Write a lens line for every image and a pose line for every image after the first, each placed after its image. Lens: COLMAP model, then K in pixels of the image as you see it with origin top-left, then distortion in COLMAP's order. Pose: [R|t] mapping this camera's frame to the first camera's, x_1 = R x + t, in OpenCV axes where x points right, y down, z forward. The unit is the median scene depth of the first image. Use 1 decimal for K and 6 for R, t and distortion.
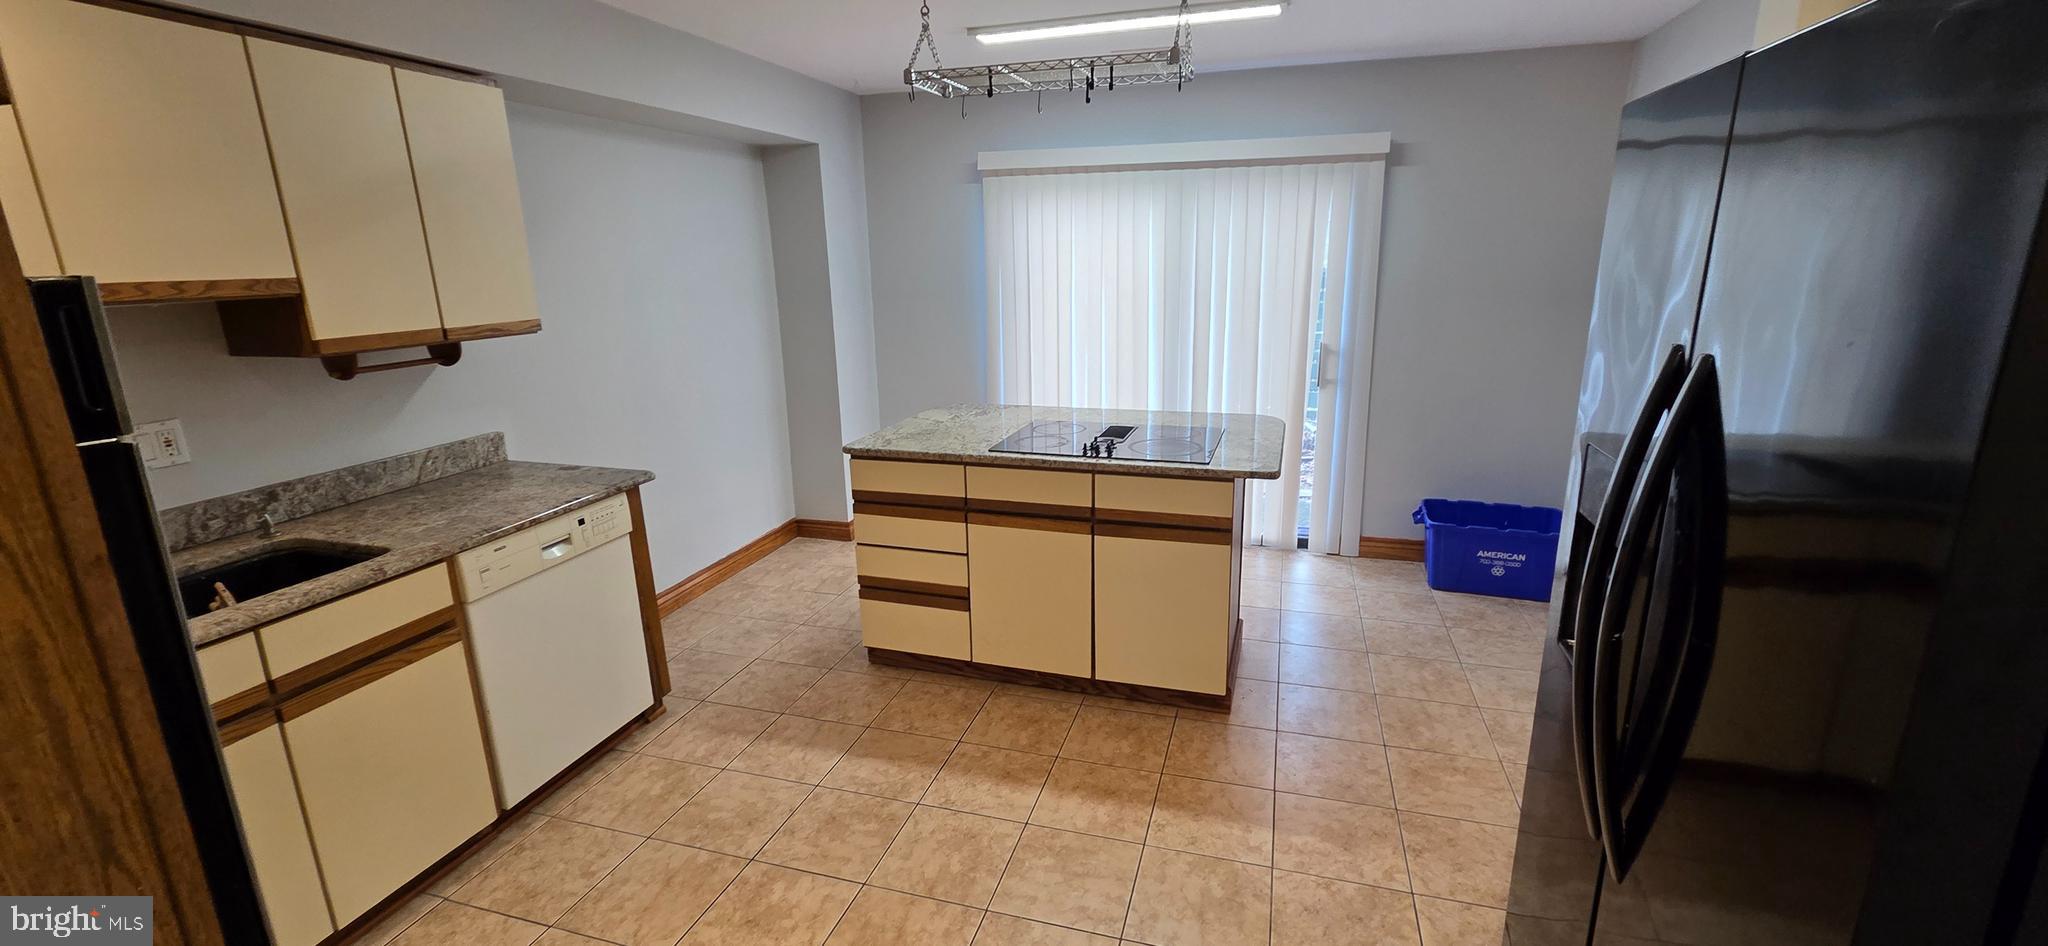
lens RADIAL K [[836.2, 0, 1024.8], [0, 836.2, 469.2], [0, 0, 1]] dist [0.002404, 0.000402]
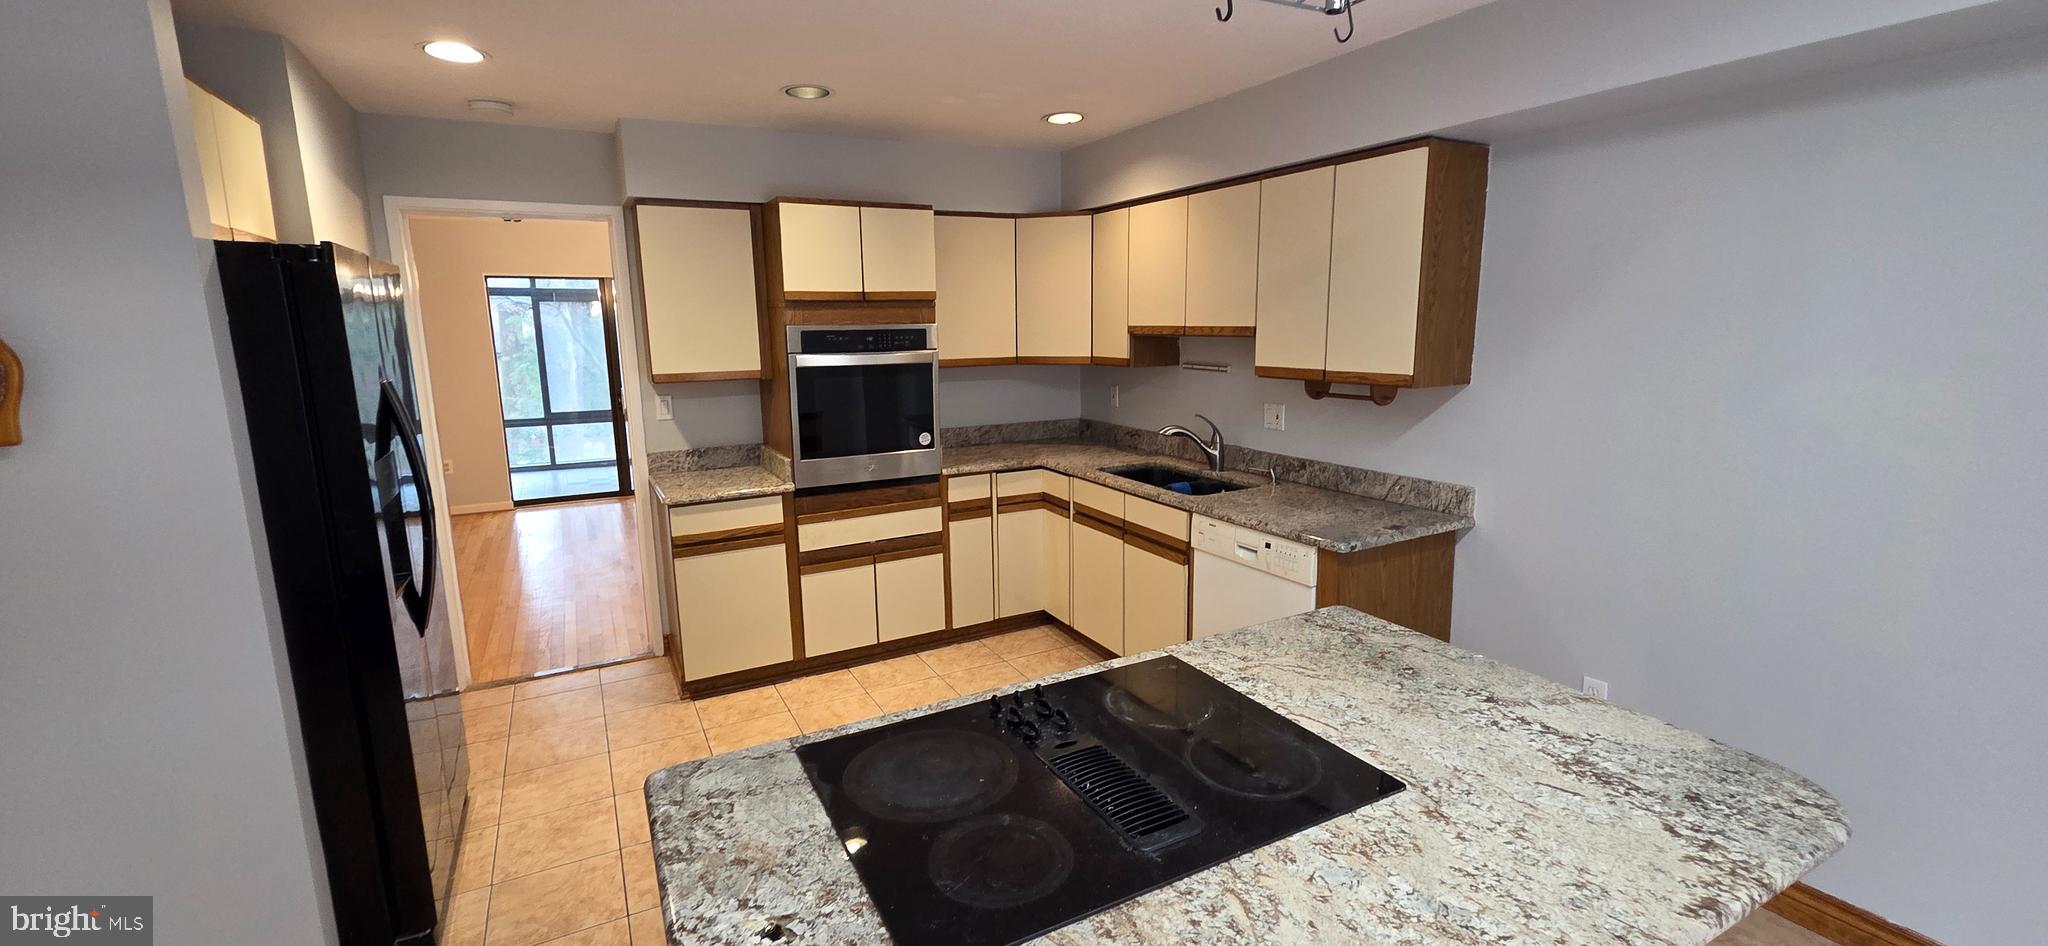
lens RADIAL K [[836.2, 0, 1026.6], [0, 836.2, 477.5], [0, 0, 1]] dist [0.002404, 0.000402]
pose [[-0.695985, 0.160018, -0.700000, 0.491730], [-0.154069, 0.918870, 0.363237, -0.394392], [0.701333, 0.360656, -0.614865, 1.474964]]
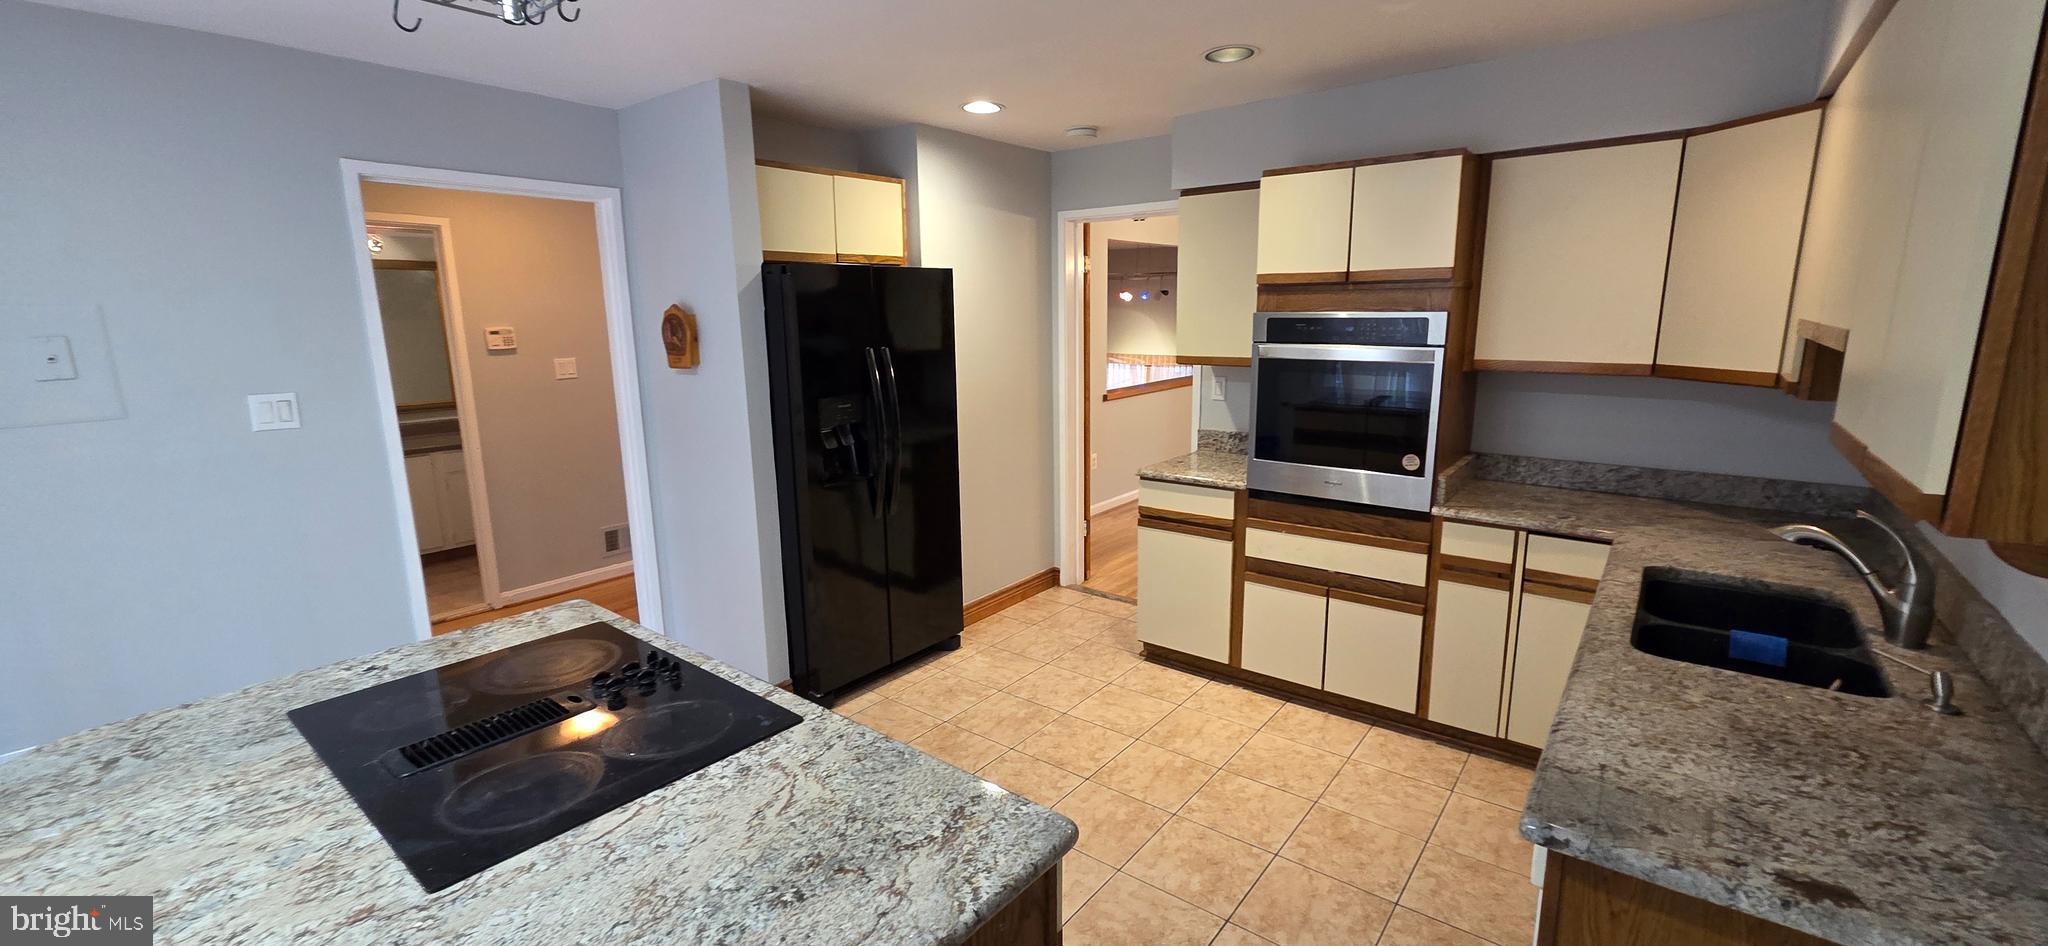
lens RADIAL K [[836.2, 0, 1020.3], [0, 836.2, 472.5], [0, 0, 1]] dist [0.002404, 0.000402]
pose [[-0.930392, -0.042202, 0.364129, -0.401398], [0.119828, 0.903763, 0.410919, -0.408486], [-0.346427, 0.425948, -0.835797, 1.553268]]
